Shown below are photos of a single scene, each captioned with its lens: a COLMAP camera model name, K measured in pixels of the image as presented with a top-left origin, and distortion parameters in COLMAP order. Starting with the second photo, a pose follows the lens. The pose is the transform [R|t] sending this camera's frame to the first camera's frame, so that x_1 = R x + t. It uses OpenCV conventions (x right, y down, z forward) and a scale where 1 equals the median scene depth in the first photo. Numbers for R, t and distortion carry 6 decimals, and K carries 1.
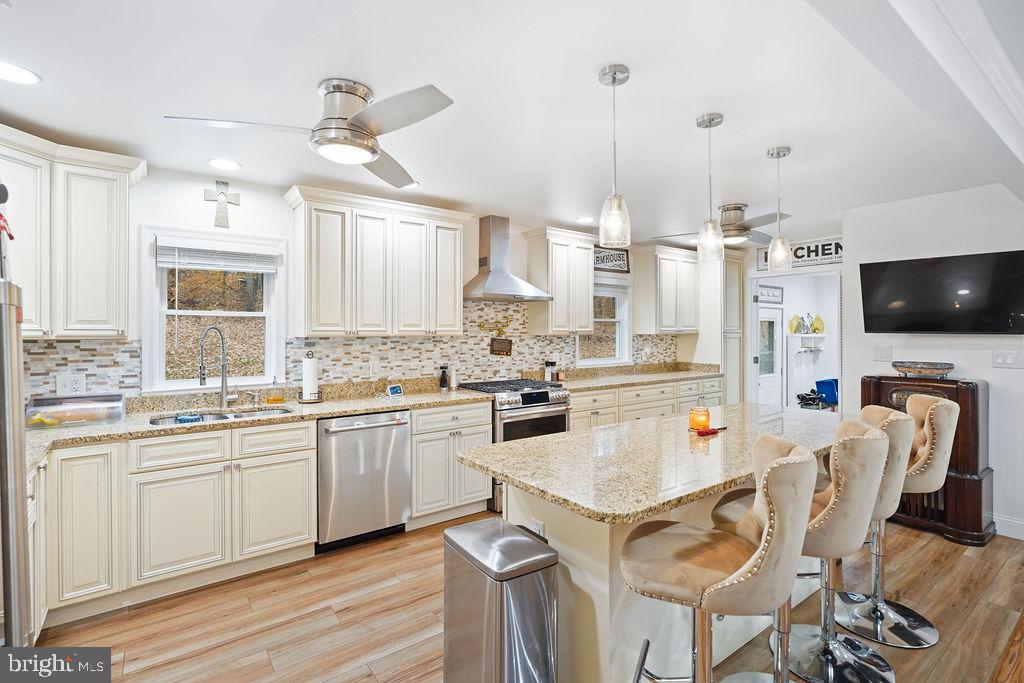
lens RADIAL K [[485.4, 0, 511.9], [0, 485.4, 333.1], [0, 0, 1]] dist [-0.010185, -0.000026]
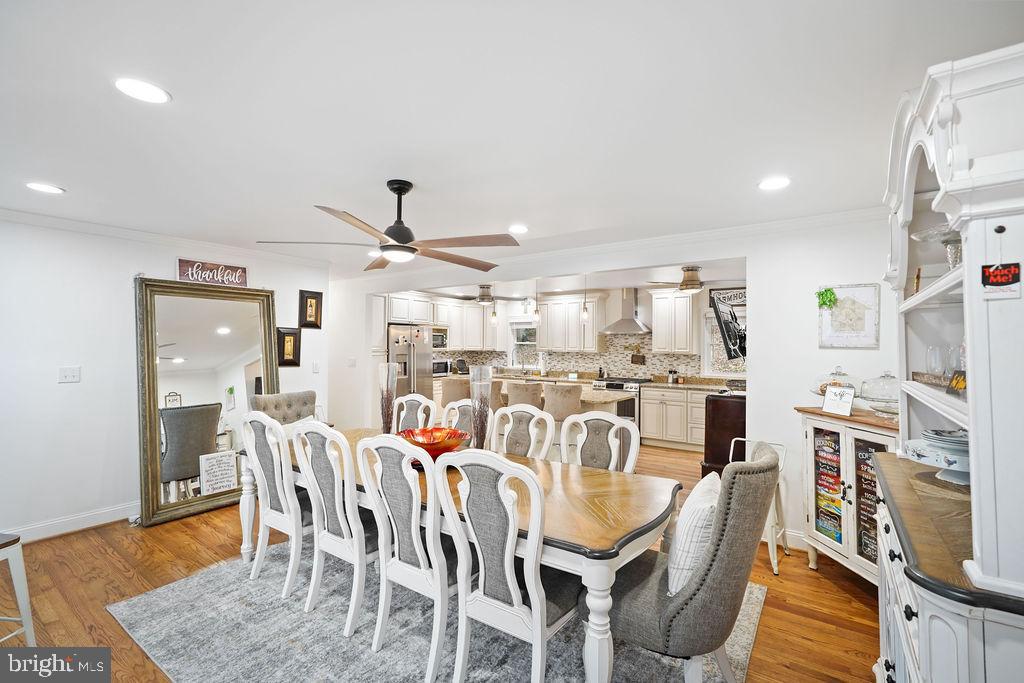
lens RADIAL K [[452.2, 0, 511.8], [0, 452.2, 338.9], [0, 0, 1]] dist [-0.018692, 0.009432]
pose [[0.302047, -0.008490, -0.953255, 1.498007], [-0.009264, 0.999887, -0.011841, -0.024700], [0.953248, 0.012408, 0.301934, 0.071135]]
